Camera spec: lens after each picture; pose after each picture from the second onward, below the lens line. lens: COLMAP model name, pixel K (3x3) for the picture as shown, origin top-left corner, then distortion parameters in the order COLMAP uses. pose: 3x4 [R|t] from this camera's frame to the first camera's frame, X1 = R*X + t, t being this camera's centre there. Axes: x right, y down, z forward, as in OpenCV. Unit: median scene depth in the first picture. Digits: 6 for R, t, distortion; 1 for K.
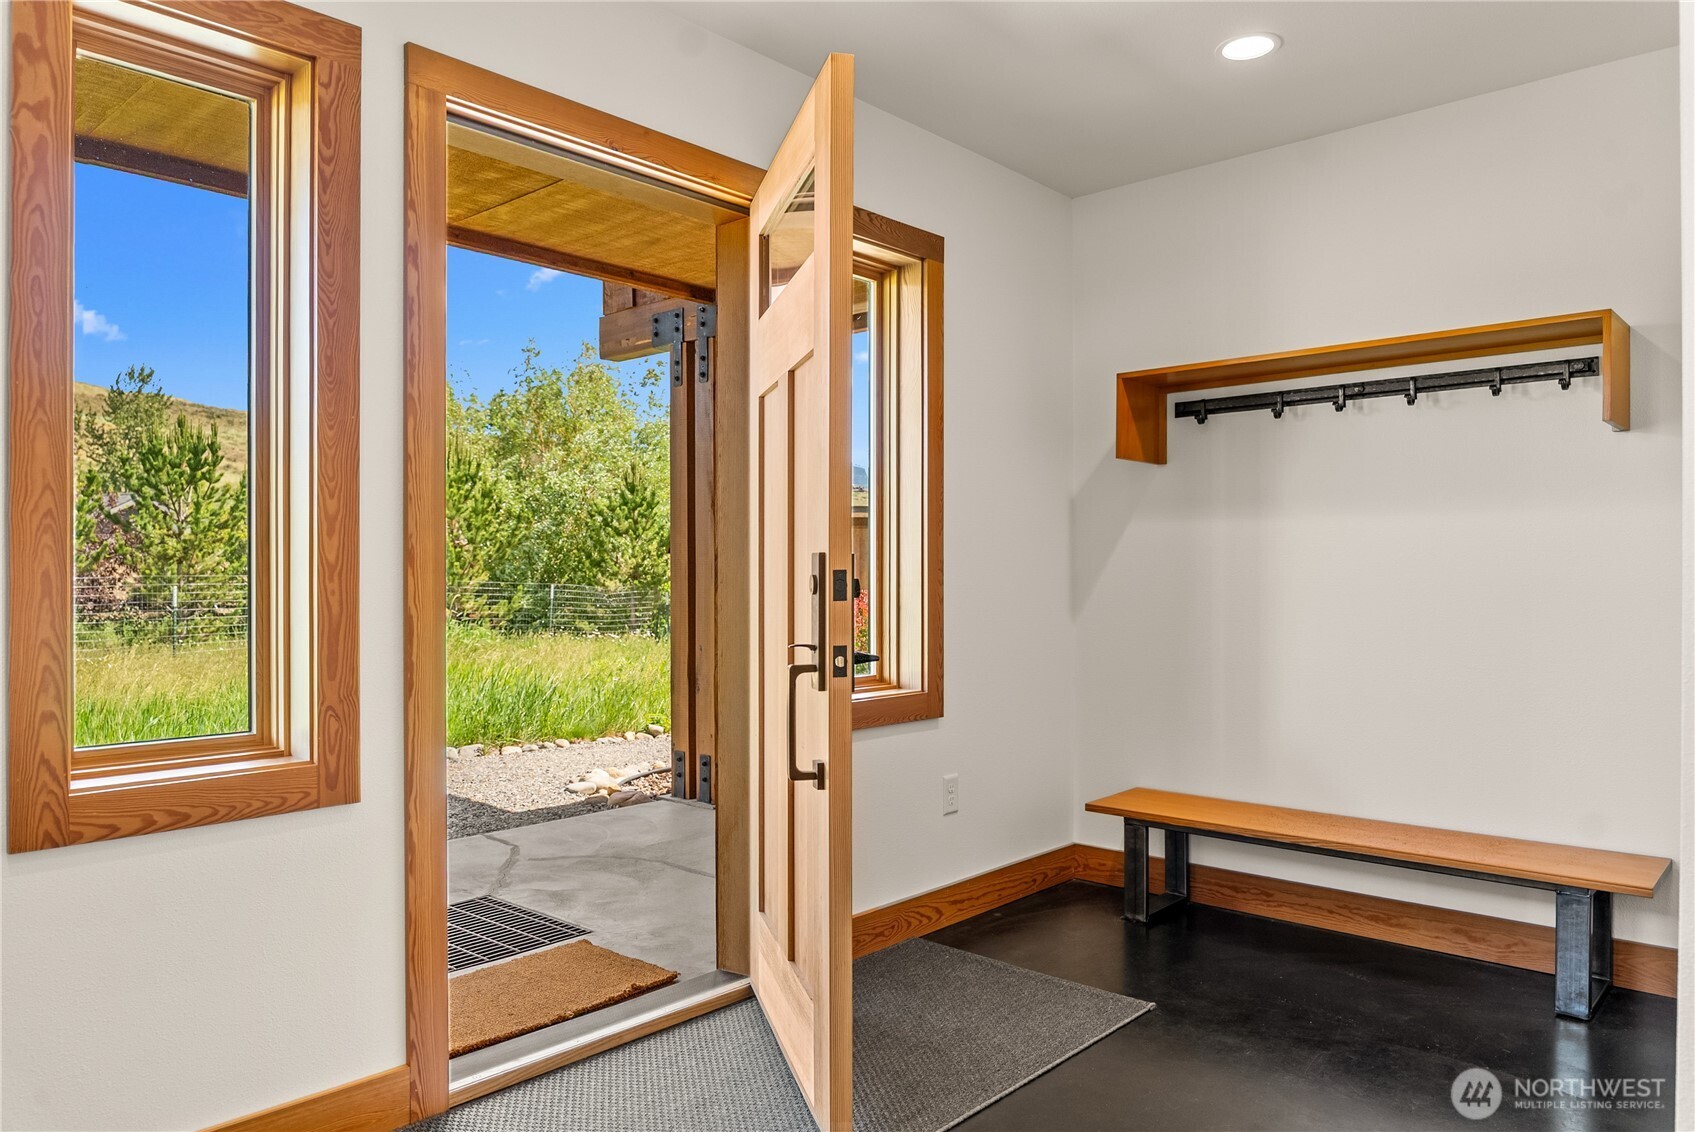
lens RADIAL K [[1168.1, 0, 847.5], [0, 1168.1, 566.0], [0, 0, 1]] dist [0.001058, 0.000521]
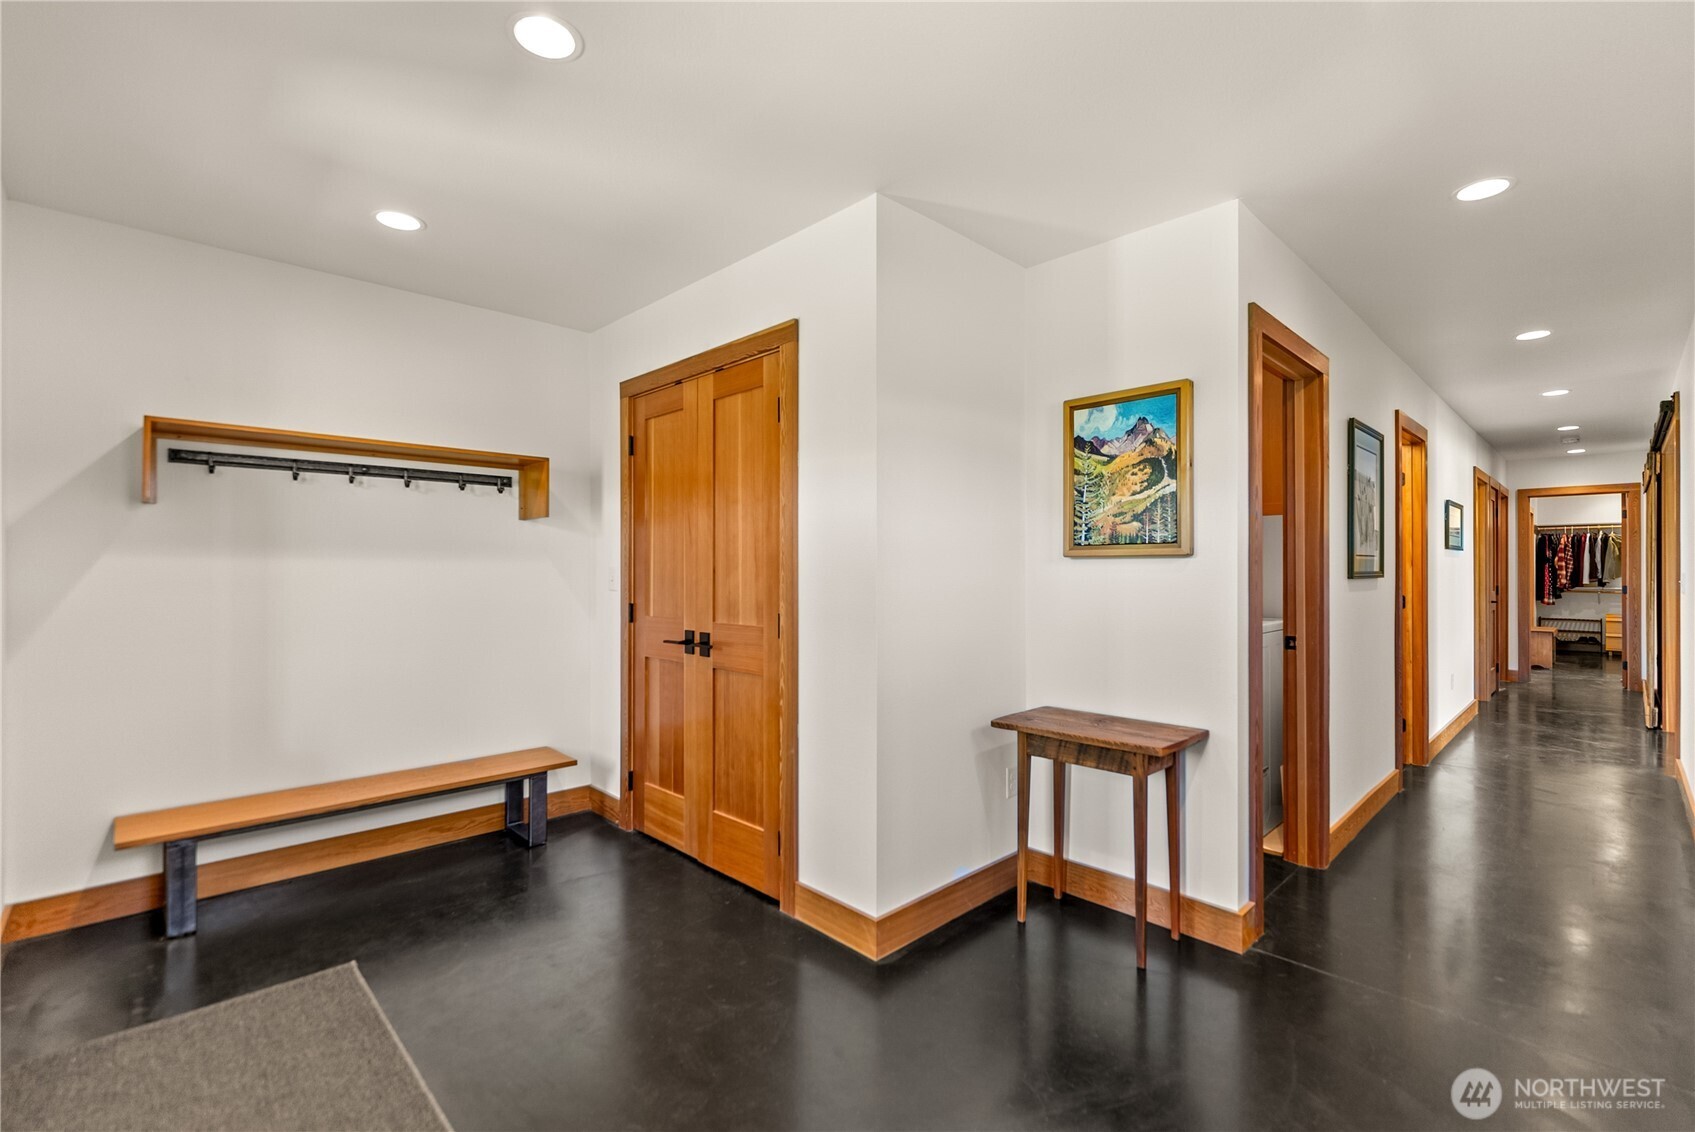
lens RADIAL K [[740.5, 0, 846.0], [0, 740.5, 578.4], [0, 0, 1]] dist [0.000013, -0.000029]
pose [[0.065703, 0.000177, 0.997839, -0.418473], [0.001587, 0.999999, -0.000282, -0.020896], [-0.997838, 0.001602, 0.065702, 0.382924]]
